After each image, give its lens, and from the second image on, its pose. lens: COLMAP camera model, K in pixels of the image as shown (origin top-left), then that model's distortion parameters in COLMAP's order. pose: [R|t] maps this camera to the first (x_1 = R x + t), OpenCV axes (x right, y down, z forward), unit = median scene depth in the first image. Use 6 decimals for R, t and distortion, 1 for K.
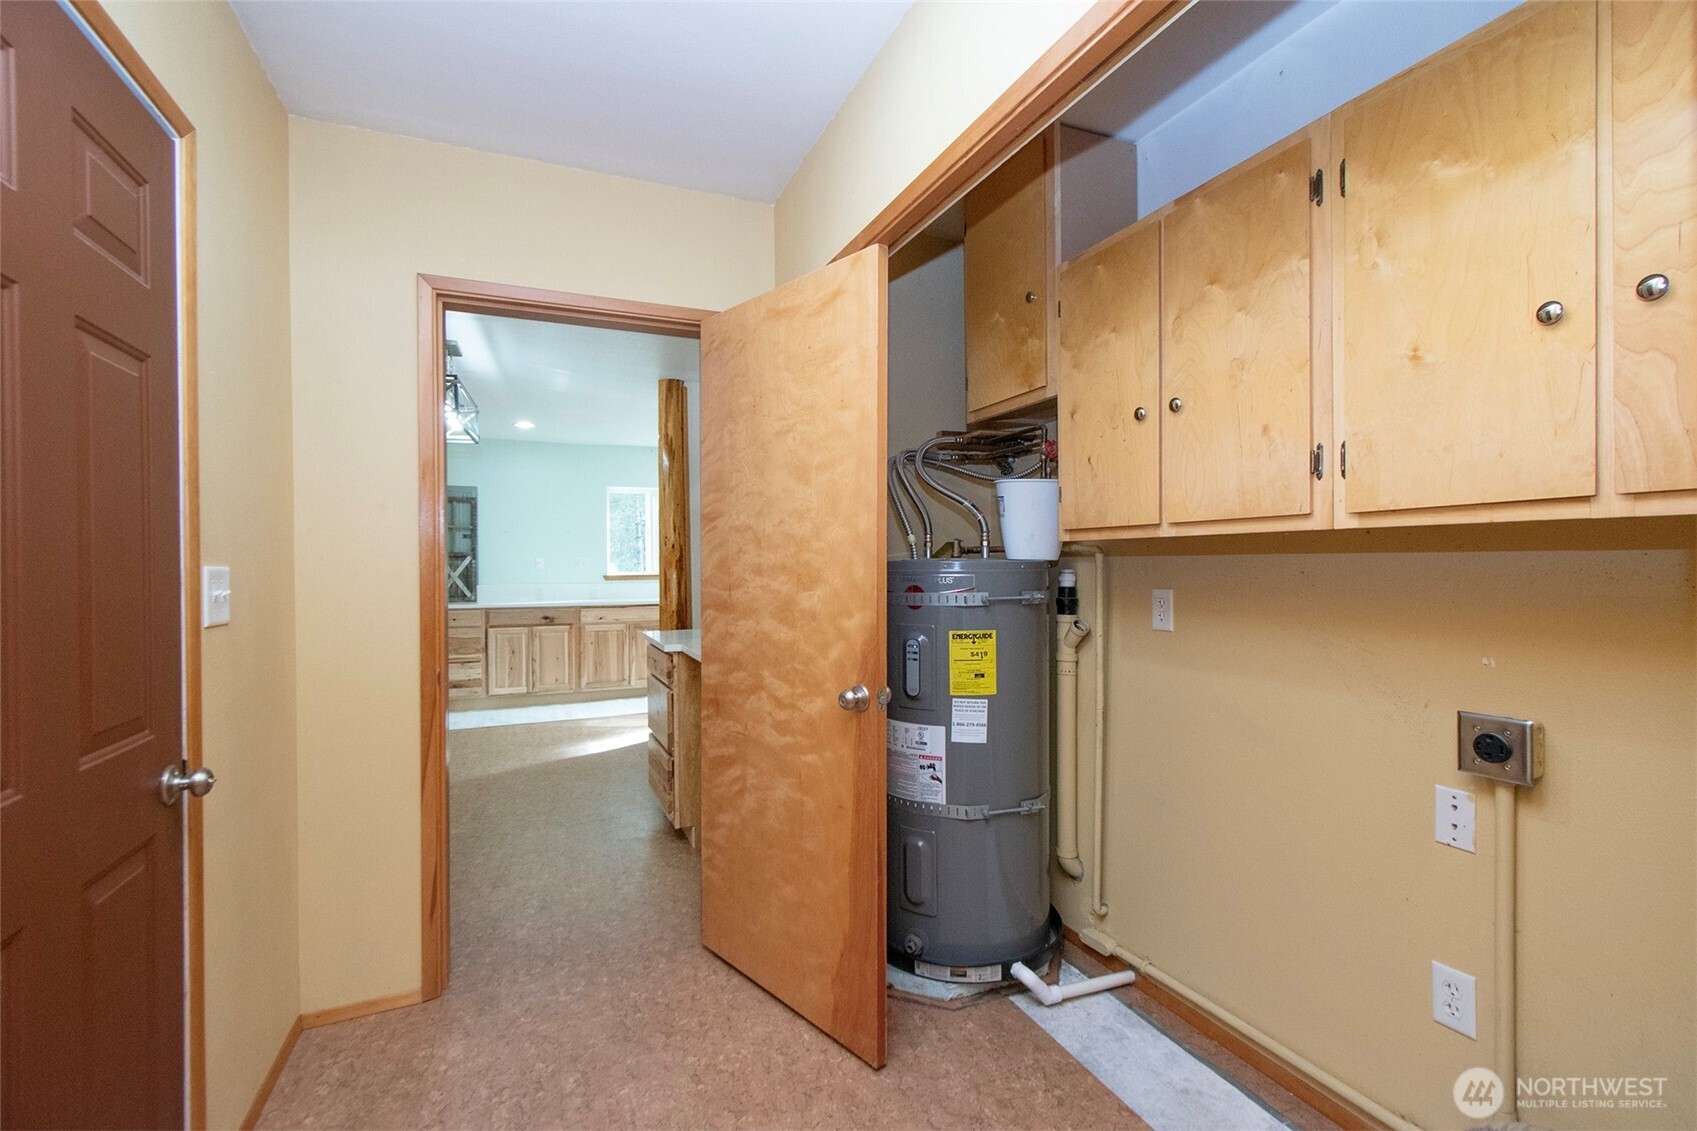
lens RADIAL K [[775.8, 0, 845.1], [0, 775.8, 581.7], [0, 0, 1]] dist [-0.001696, -0.000335]
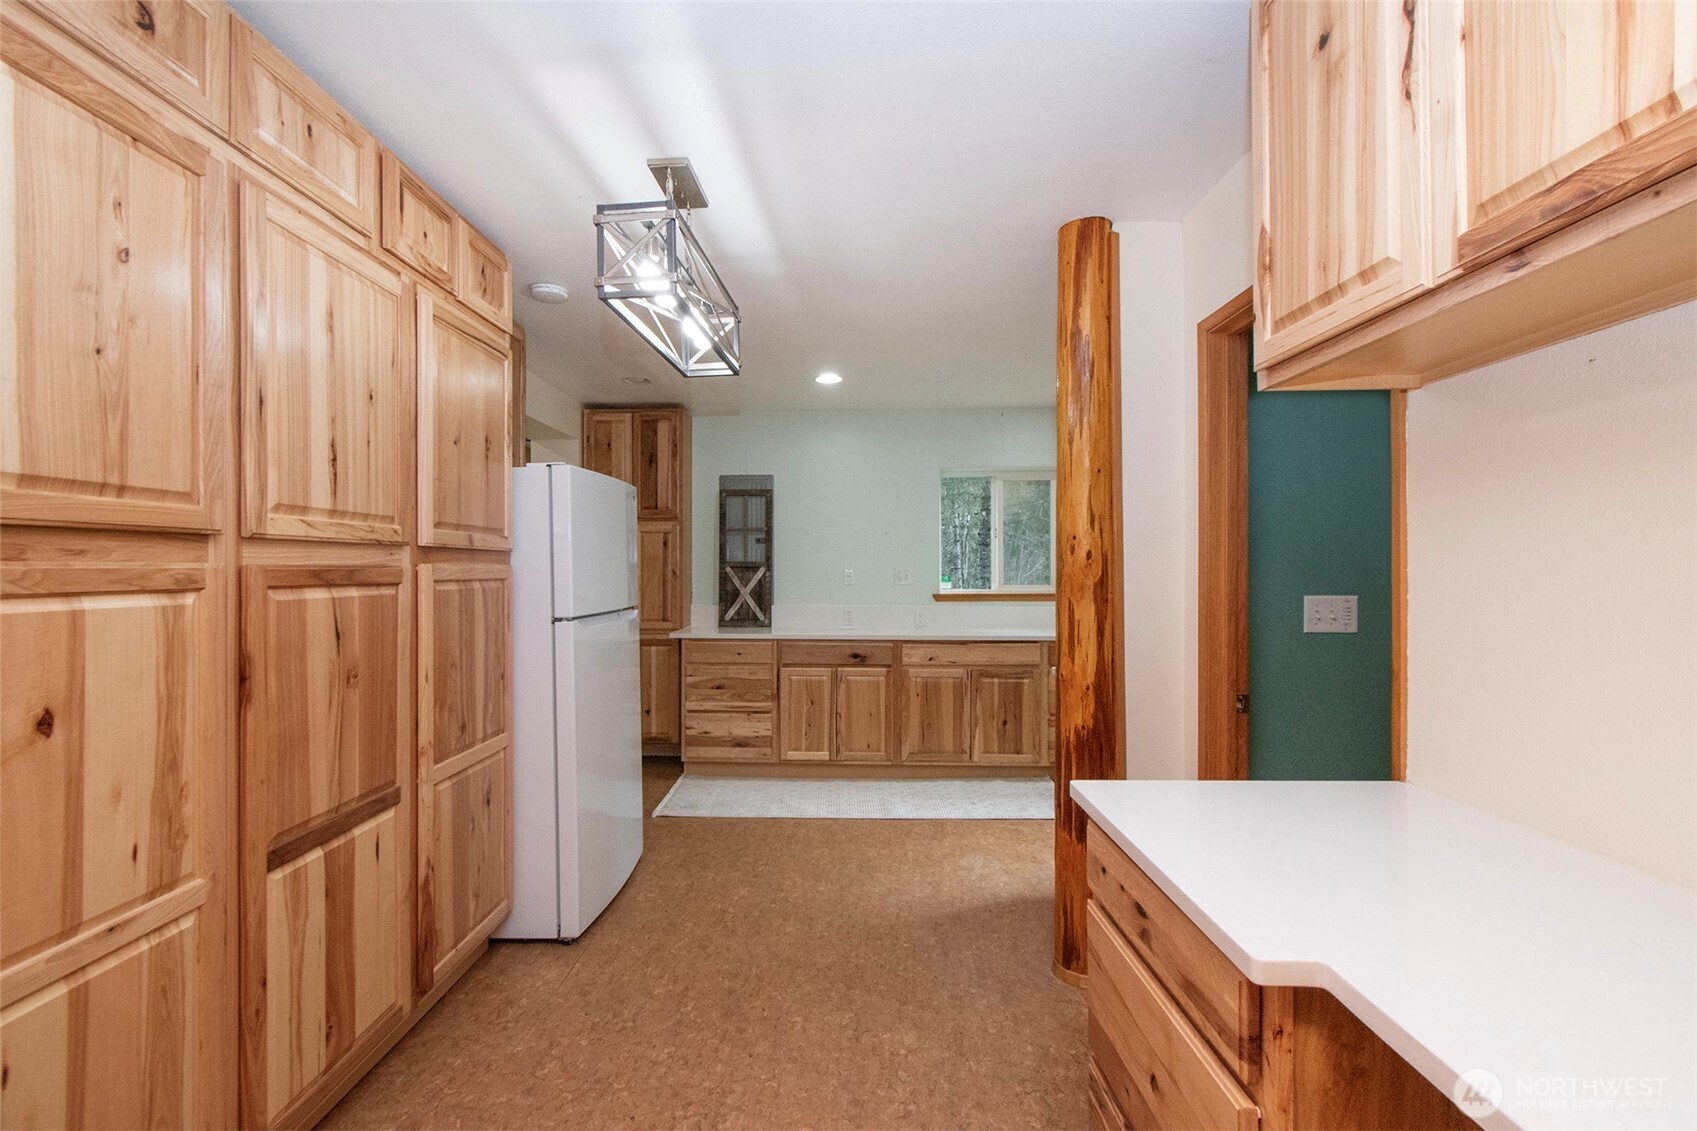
lens RADIAL K [[761.8, 0, 838.9], [0, 761.8, 565.0], [0, 0, 1]] dist [0.000978, -0.000672]
pose [[0.920486, 0.002317, -0.390768, -0.127889], [-0.012203, 0.999665, -0.022818, -0.018989], [0.390584, 0.025773, 0.920207, 0.351037]]
